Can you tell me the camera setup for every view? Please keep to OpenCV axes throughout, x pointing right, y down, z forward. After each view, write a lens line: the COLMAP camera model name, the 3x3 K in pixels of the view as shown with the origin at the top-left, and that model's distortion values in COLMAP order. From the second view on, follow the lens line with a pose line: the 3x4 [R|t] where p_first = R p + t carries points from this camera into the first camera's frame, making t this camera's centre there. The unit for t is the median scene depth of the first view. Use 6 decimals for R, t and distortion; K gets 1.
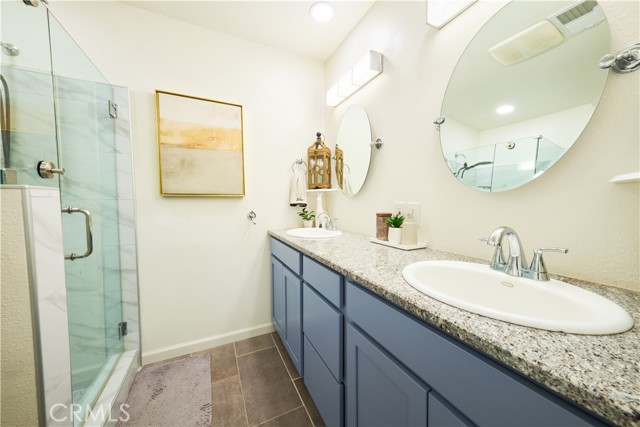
lens RADIAL K [[236.8, 0, 320.0], [0, 236.8, 213.5], [0, 0, 1]] dist [-0.000076, 0.000073]
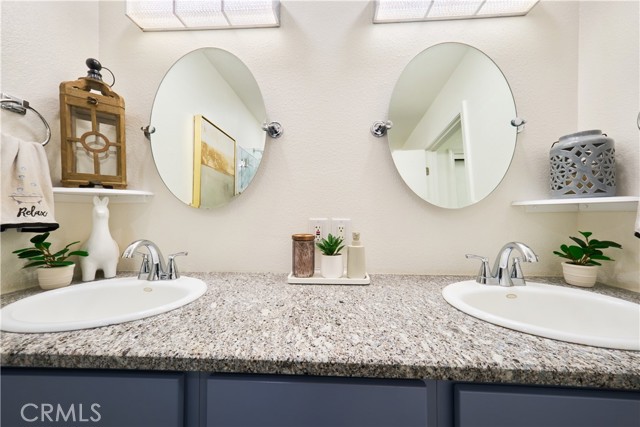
lens RADIAL K [[239.6, 0, 319.8], [0, 239.6, 207.6], [0, 0, 1]] dist [0.028383, -0.000020]
pose [[0.475265, 0.038304, 0.879008, -0.204231], [0.045499, 0.996645, -0.068031, -0.020469], [-0.878665, 0.072326, 0.471928, 0.447840]]
